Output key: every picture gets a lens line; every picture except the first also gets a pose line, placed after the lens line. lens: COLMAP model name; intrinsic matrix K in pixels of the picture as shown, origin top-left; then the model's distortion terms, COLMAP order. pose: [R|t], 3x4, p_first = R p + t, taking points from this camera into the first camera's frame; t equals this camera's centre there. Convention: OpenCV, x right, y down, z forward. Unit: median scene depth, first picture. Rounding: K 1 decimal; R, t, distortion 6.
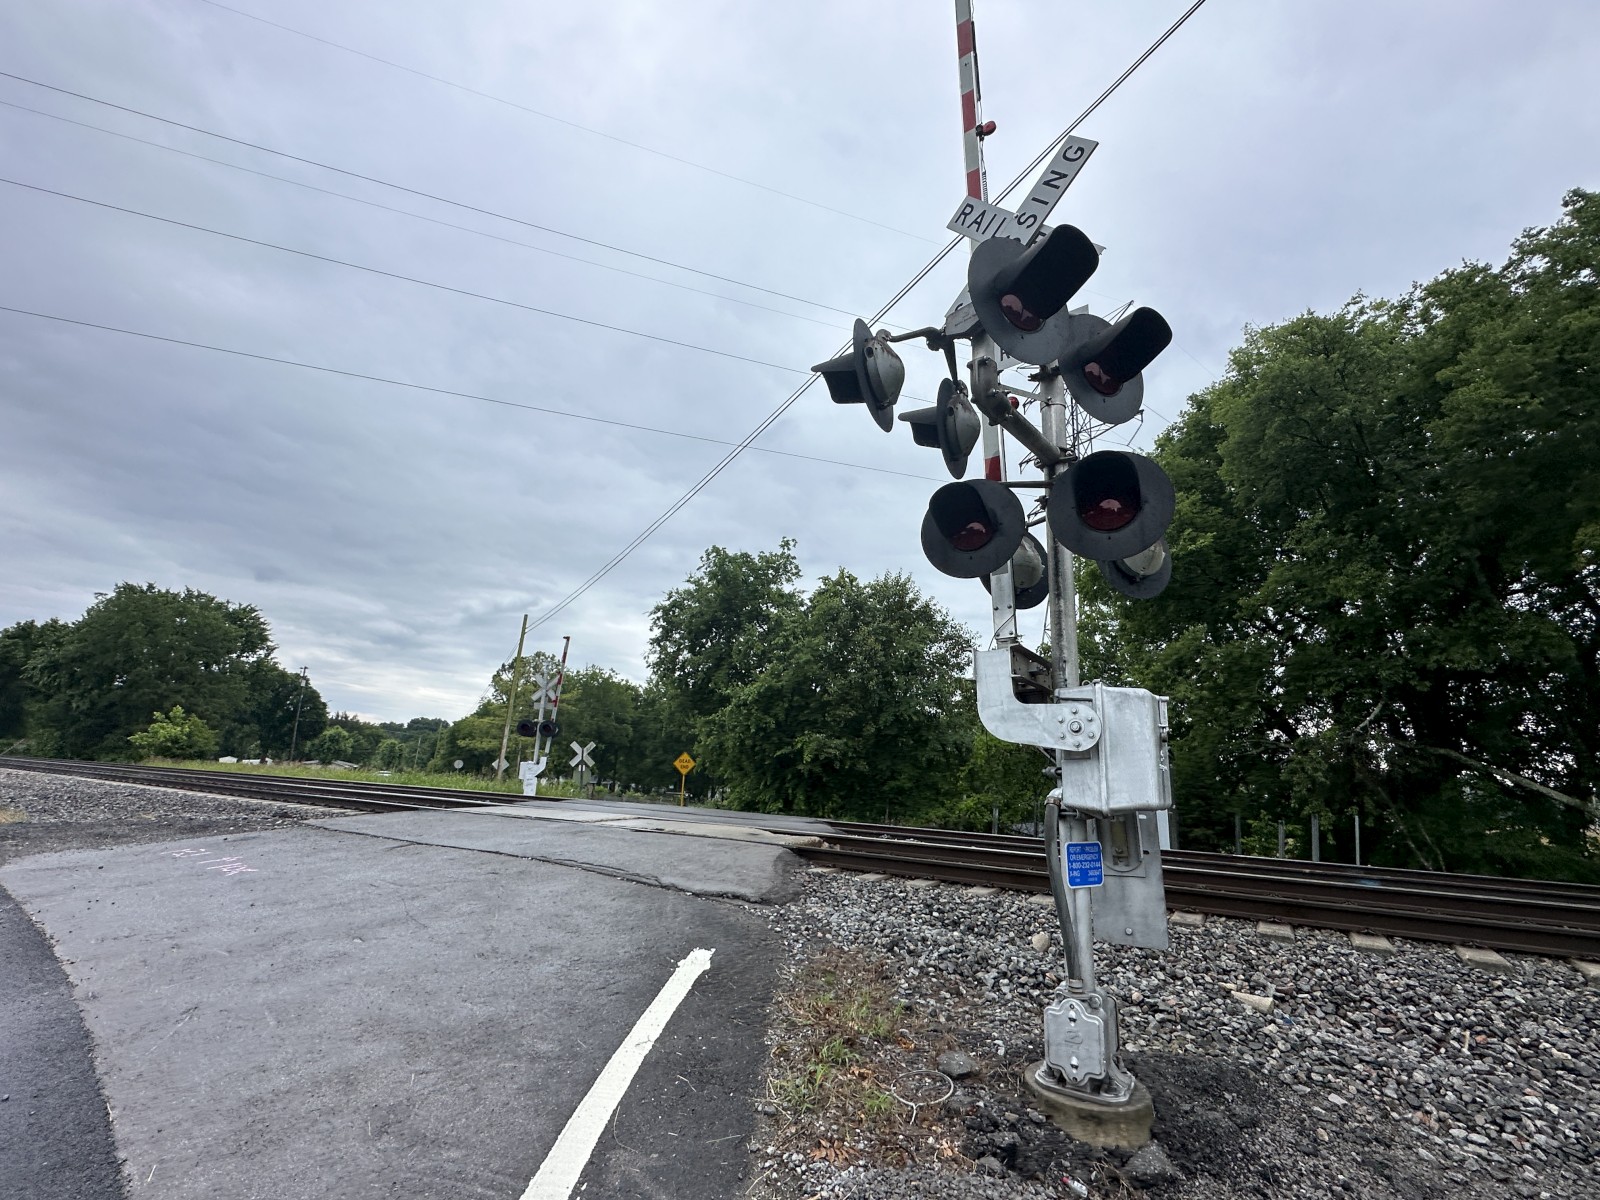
lens RADIAL K [[693.4, 0, 800.6], [0, 693.4, 595.4], [0, 0, 1]] dist [-0.000917, -0.000639]
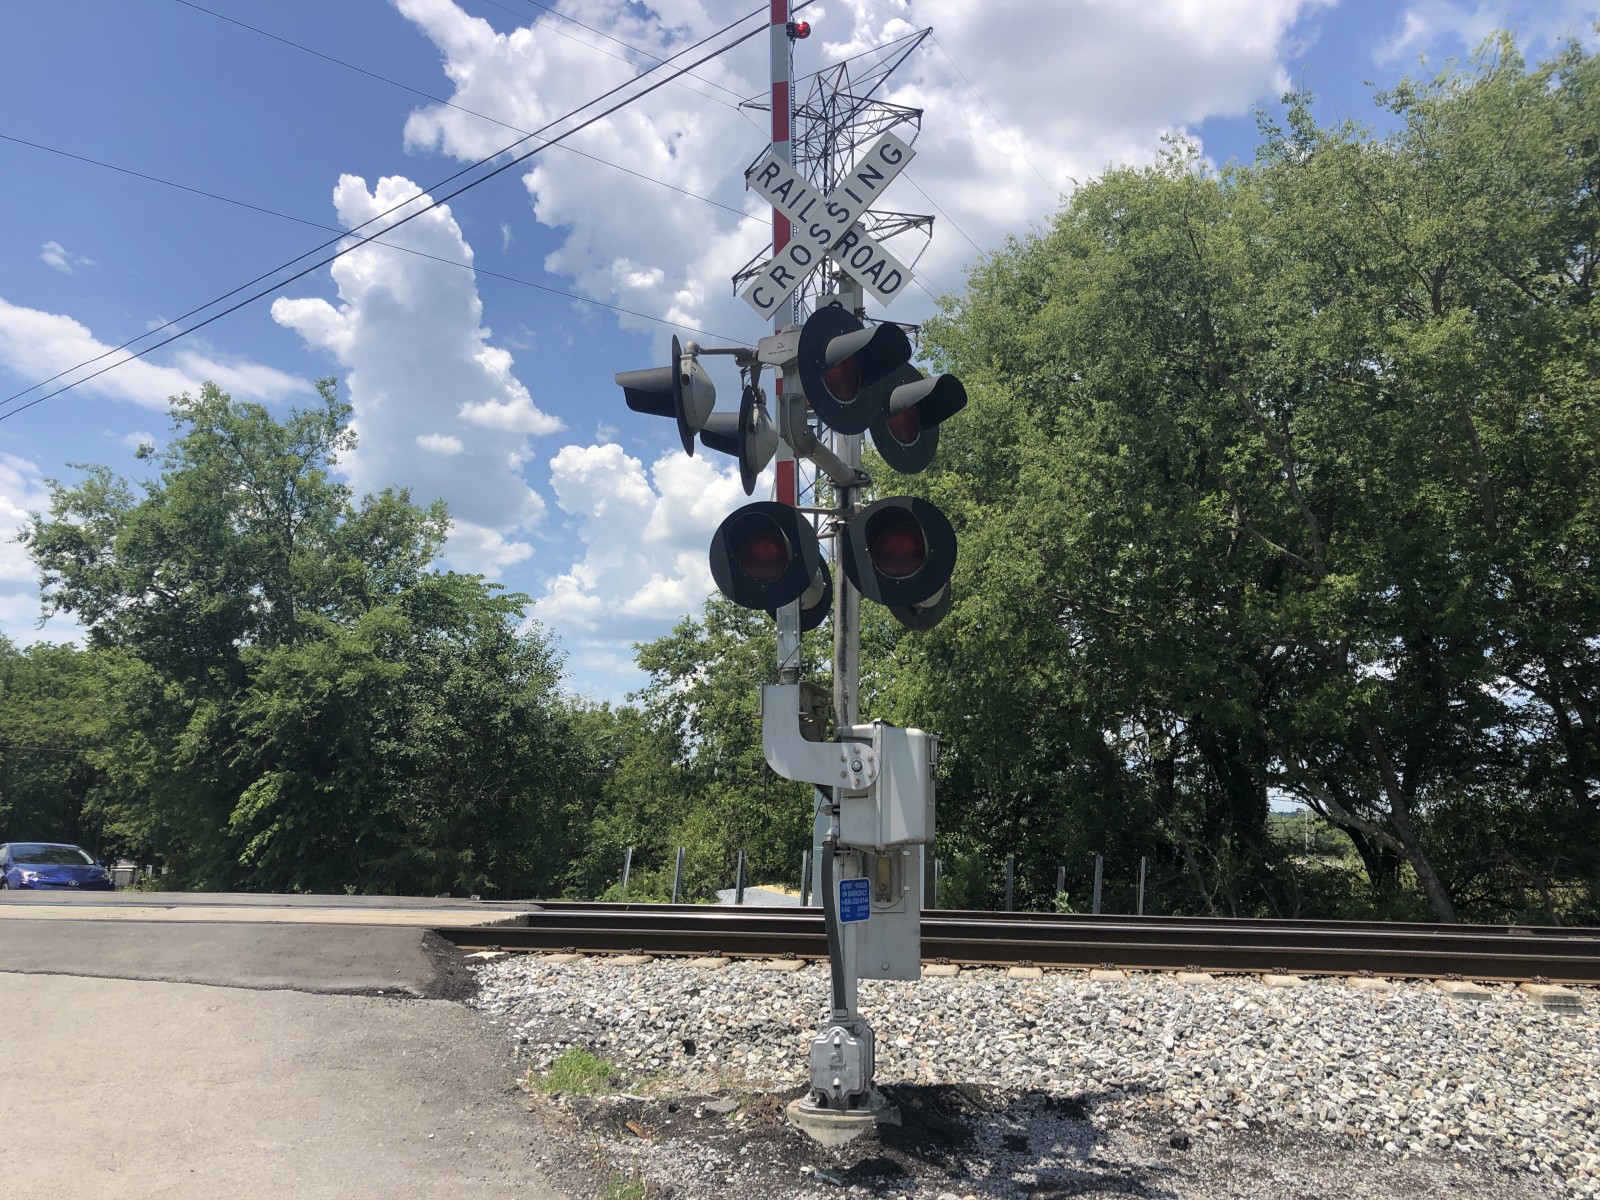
lens RADIAL K [[1301.2, 0, 806.3], [0, 1301.2, 576.7], [0, 0, 1]] dist [0.046812, -0.038448]
pose [[0.926825, 0.037933, 0.373572, -0.110237], [-0.064894, 0.996095, 0.059855, -0.055083], [-0.369843, -0.079717, 0.925668, -0.200378]]
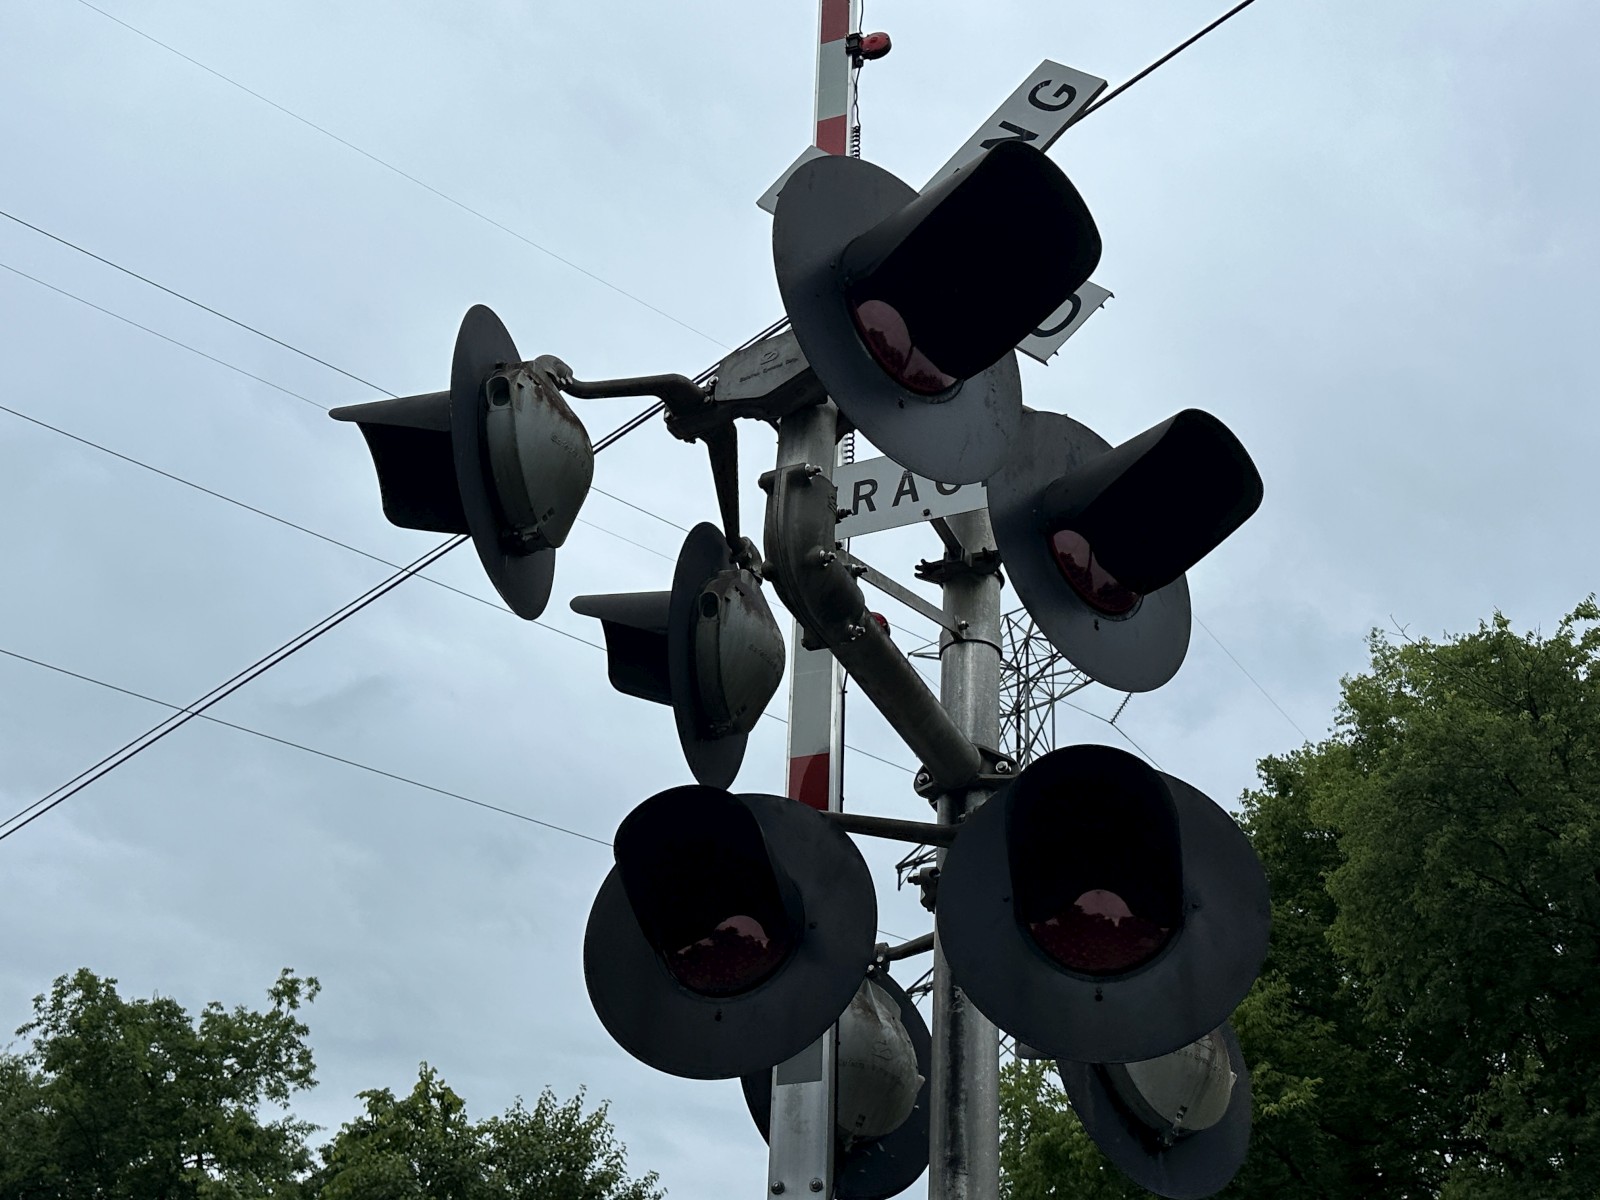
lens RADIAL K [[1674.1, 0, 797.3], [0, 1674.1, 605.9], [0, 0, 1]] dist [0.159132, -0.340618]
pose [[0.961601, 0.169677, 0.215717, 0.021416], [-0.093361, 0.941348, -0.324263, 0.006373], [-0.258085, 0.291672, 0.921043, 0.051342]]
